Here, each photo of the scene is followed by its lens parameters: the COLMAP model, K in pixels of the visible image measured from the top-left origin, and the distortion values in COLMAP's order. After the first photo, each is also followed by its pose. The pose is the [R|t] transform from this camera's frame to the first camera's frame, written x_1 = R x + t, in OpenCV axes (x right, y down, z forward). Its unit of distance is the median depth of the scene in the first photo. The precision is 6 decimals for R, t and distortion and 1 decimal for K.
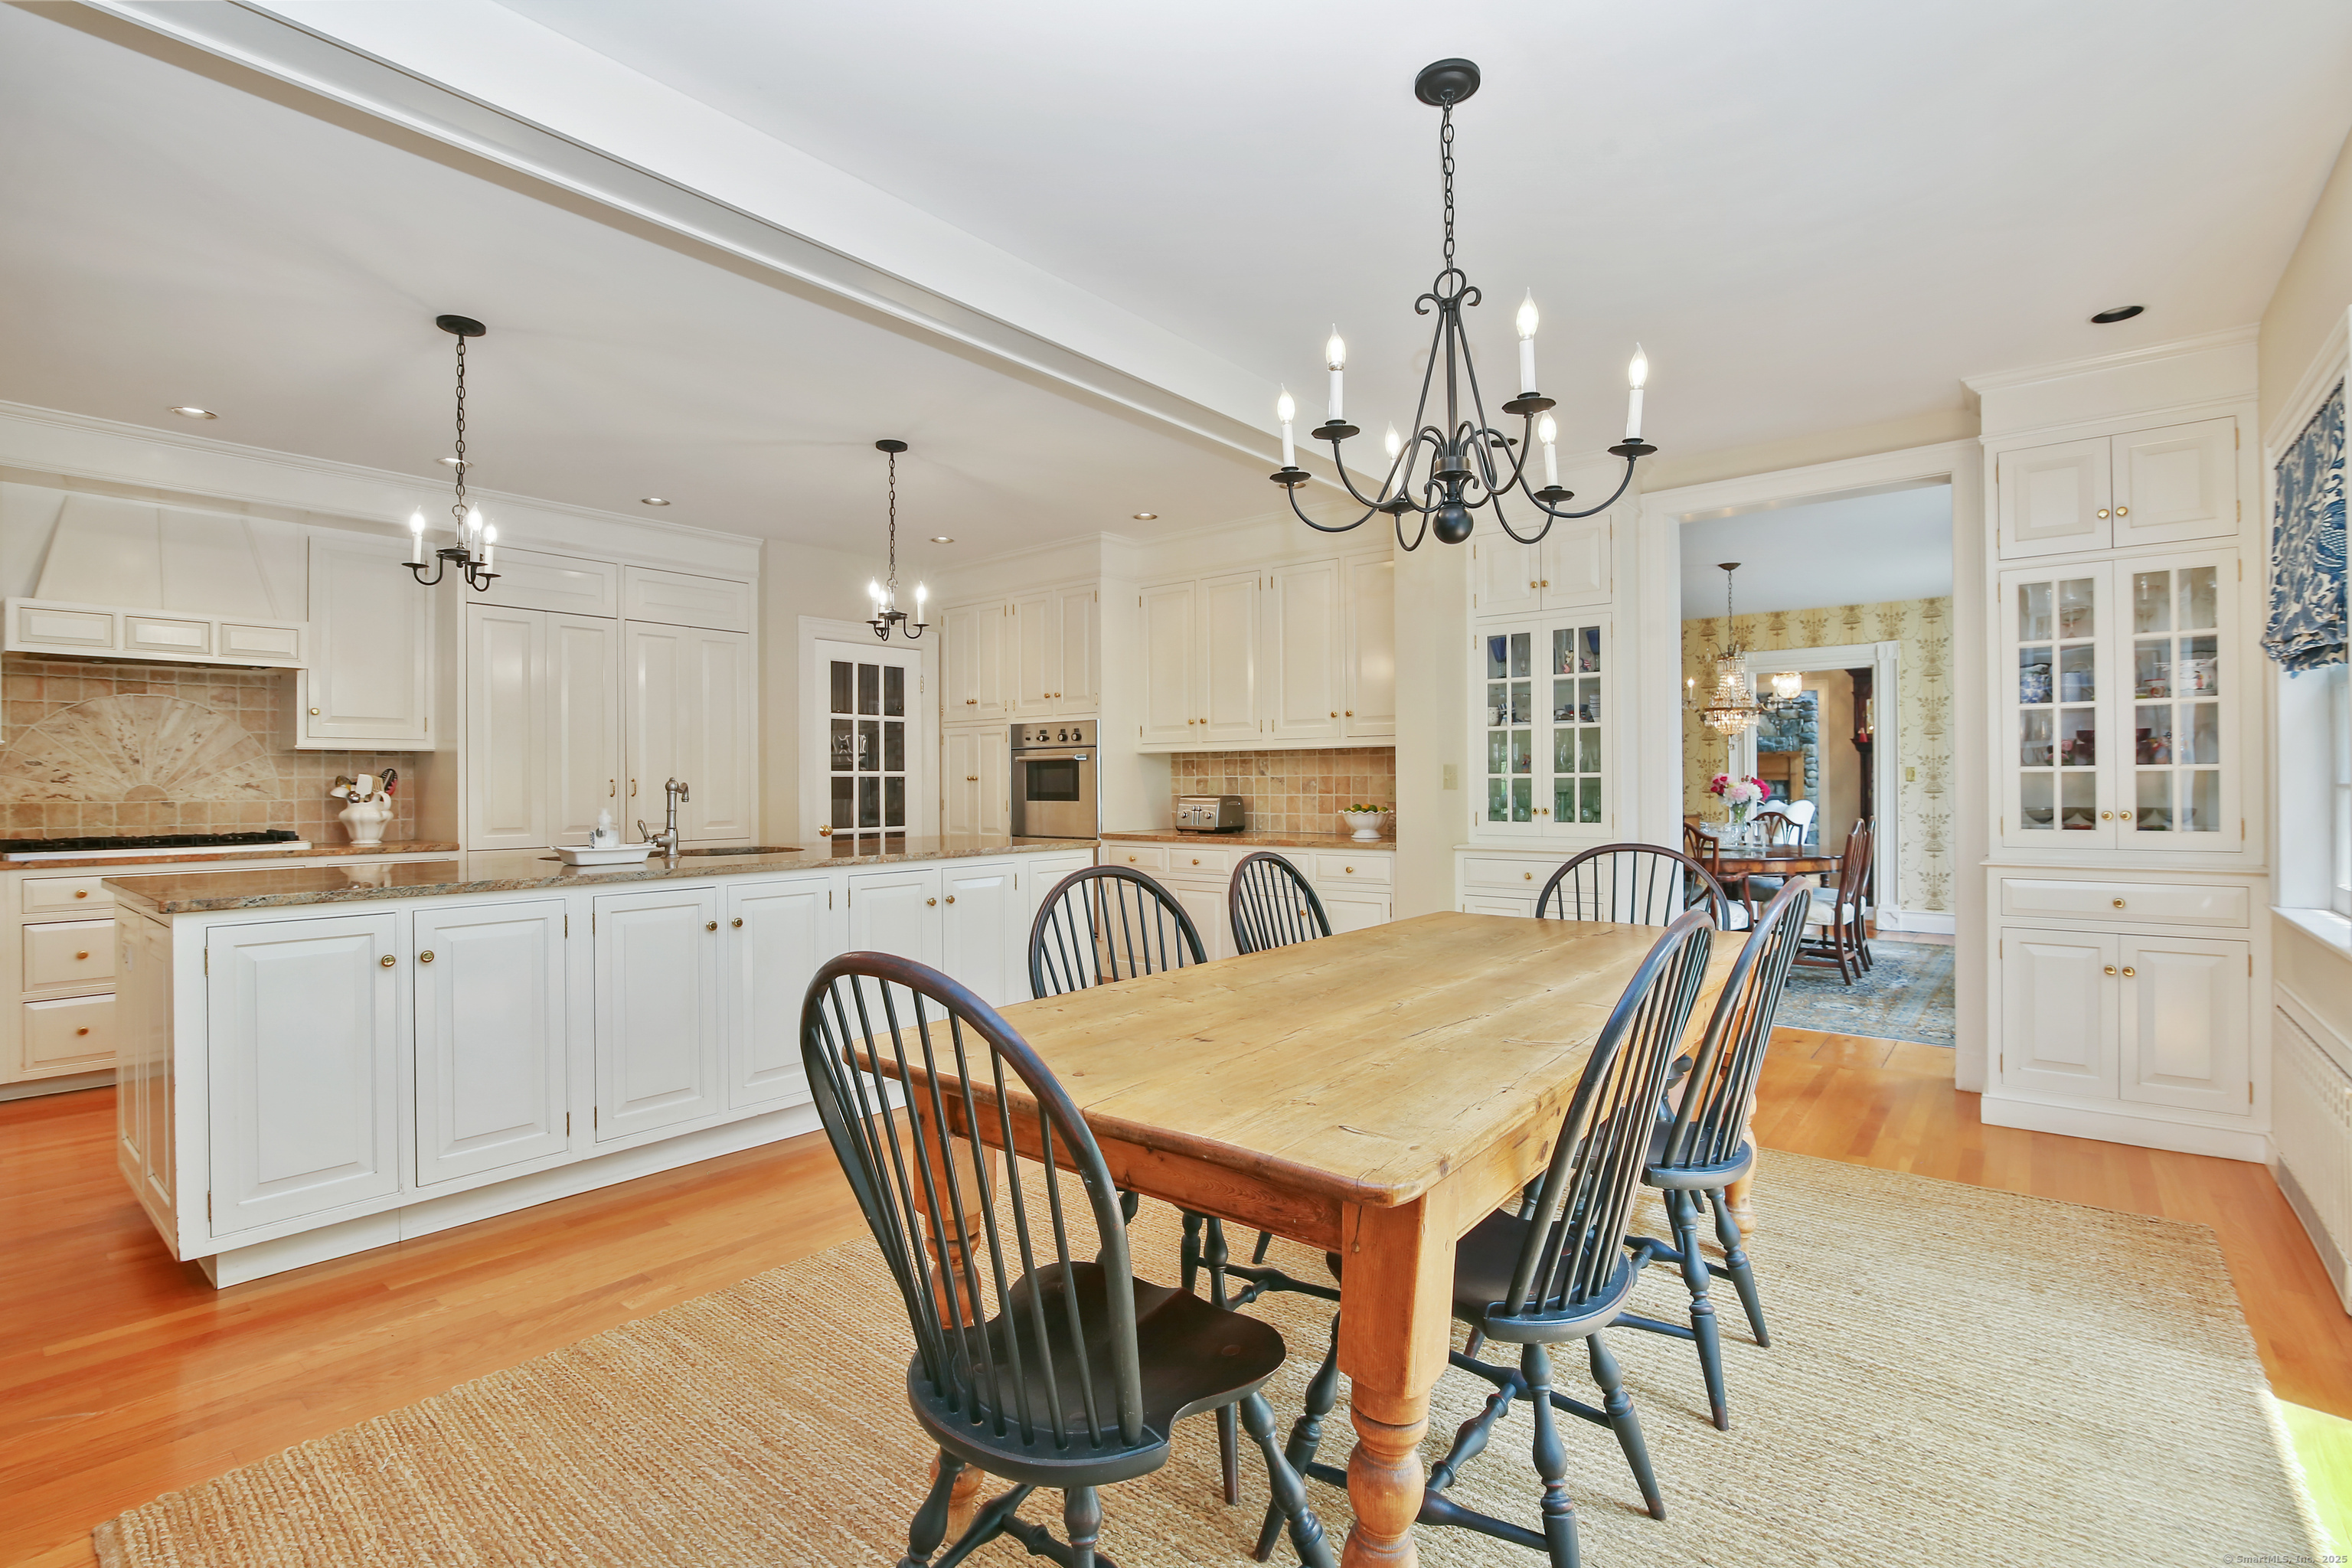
lens RADIAL K [[1075.3, 0, 1175.0], [0, 1075.3, 782.5], [0, 0, 1]] dist [-0.017808, 0.001247]
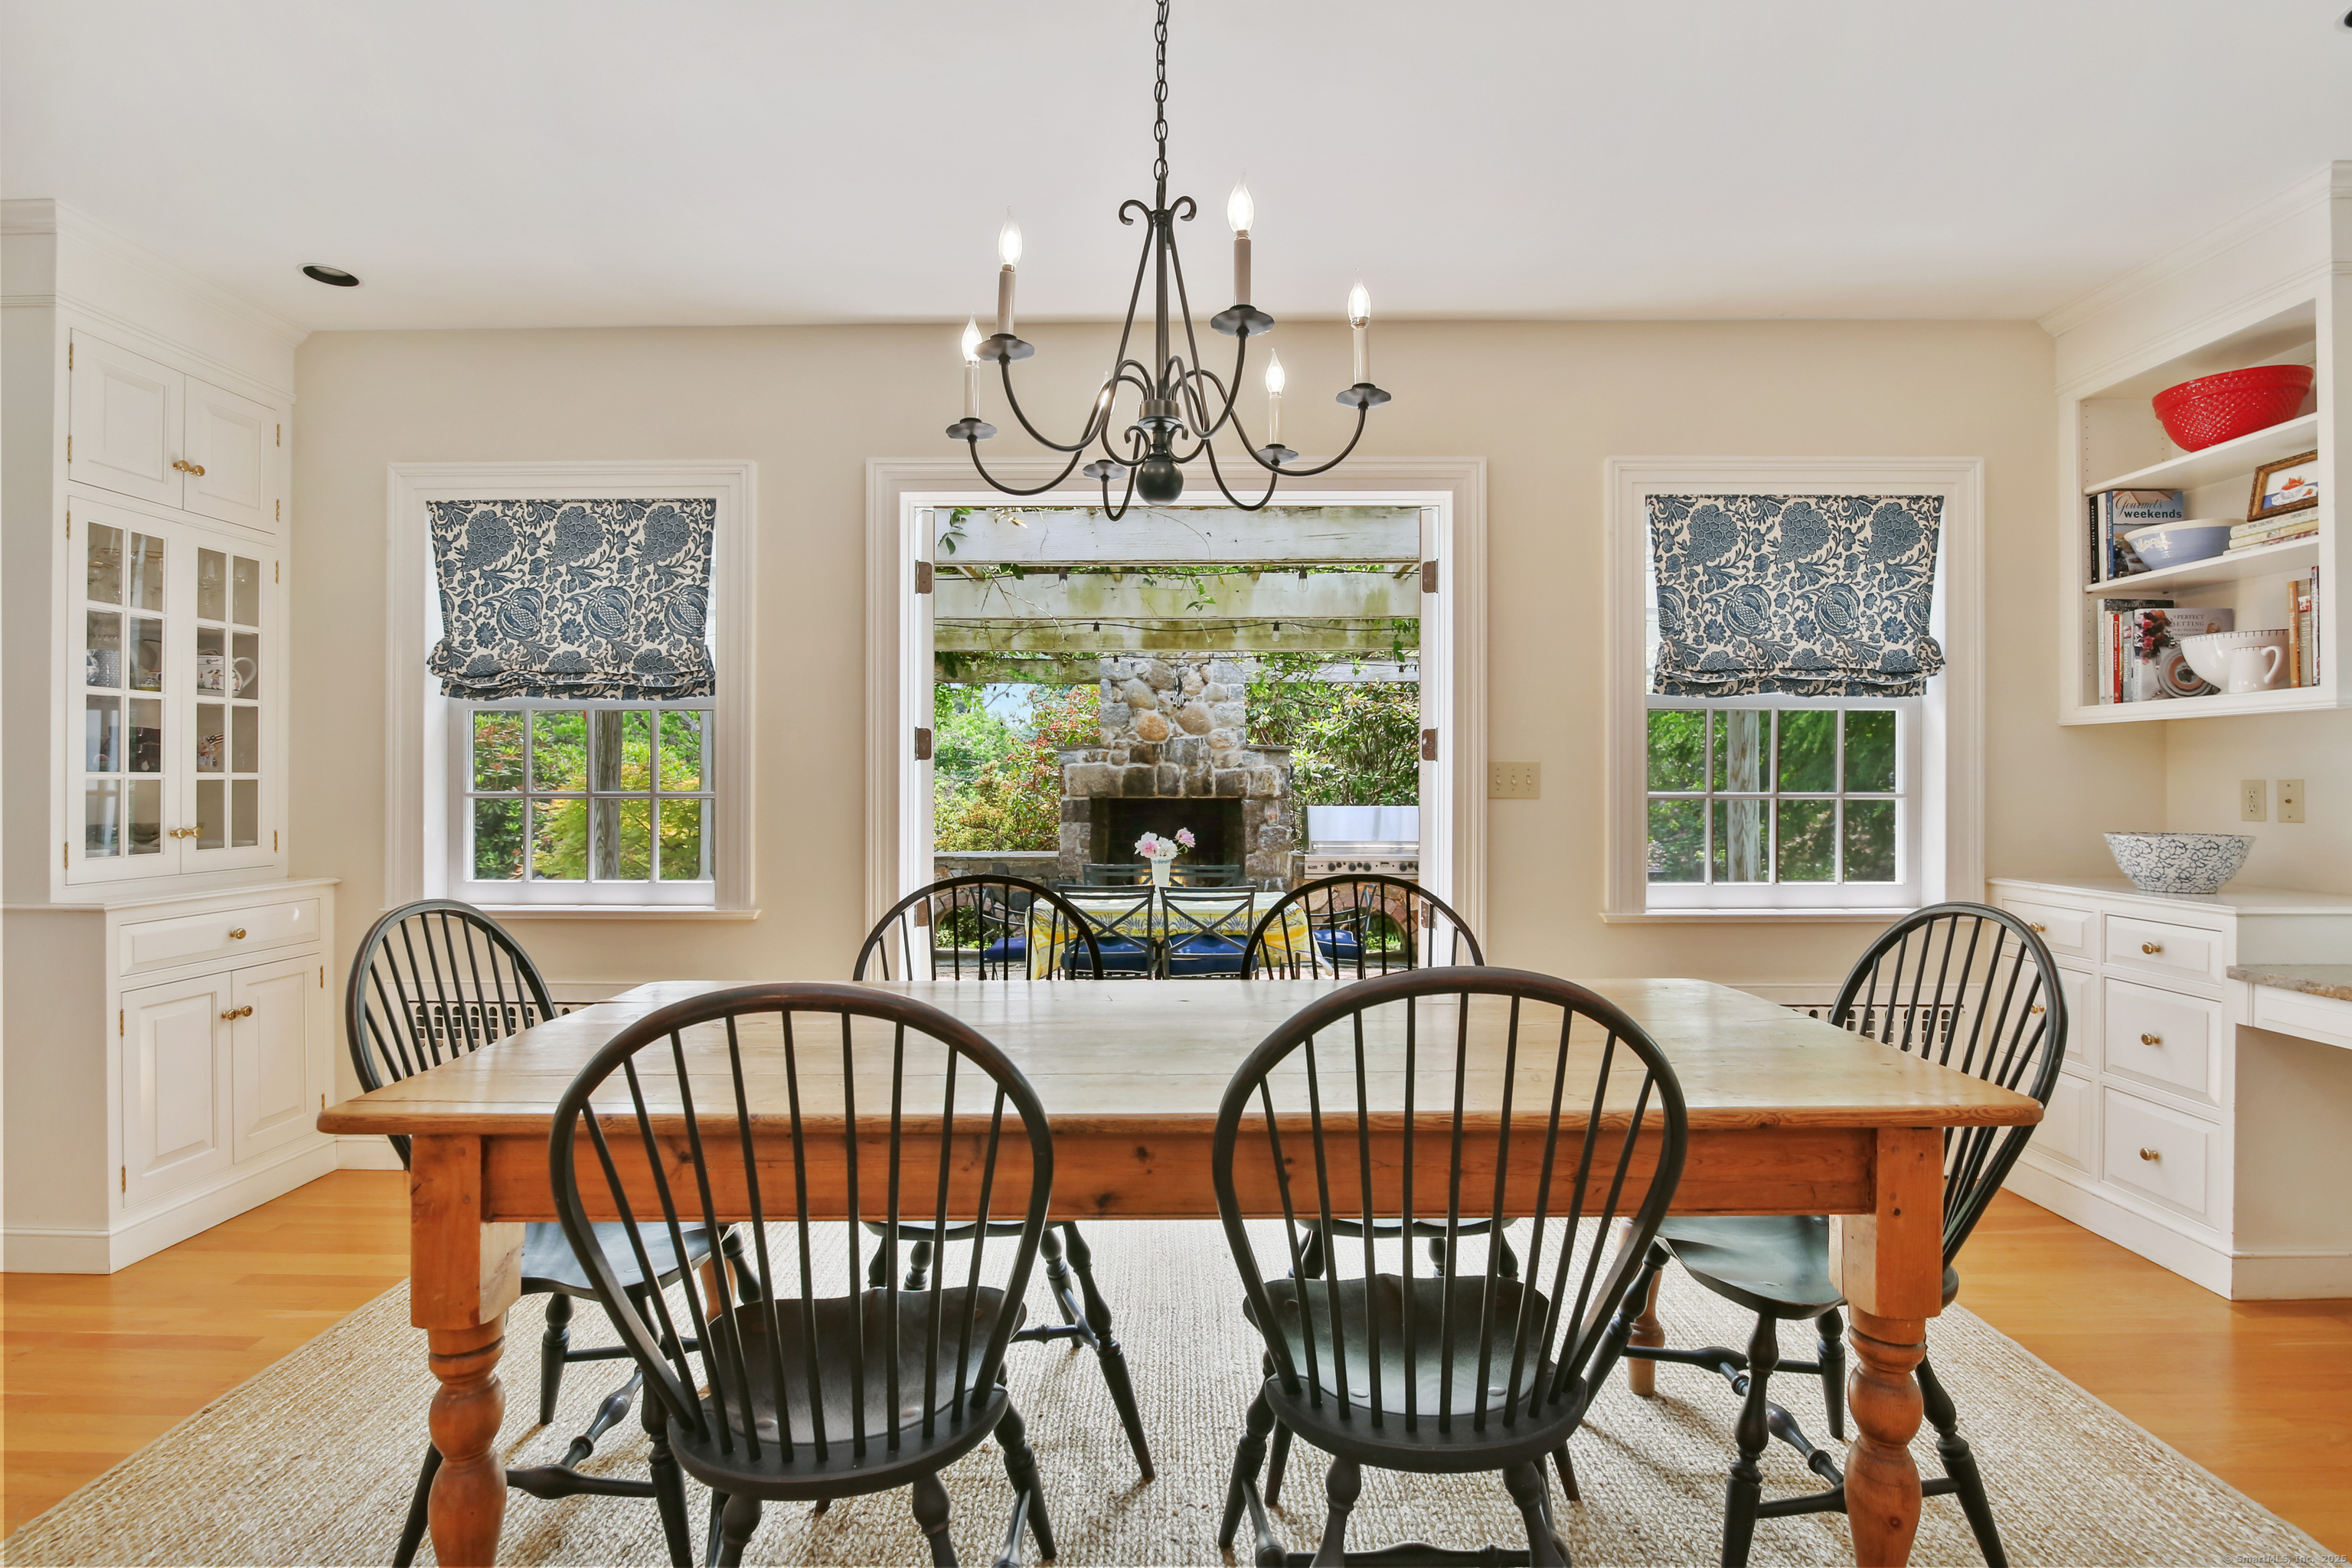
lens RADIAL K [[1075.3, 0, 1172.0], [0, 1075.3, 787.5], [0, 0, 1]] dist [-0.017808, 0.001247]
pose [[-0.623444, 0.002625, 0.781864, -0.235496], [0.002449, 0.999996, -0.001405, -0.001236], [-0.781864, 0.001039, -0.623448, 0.908214]]
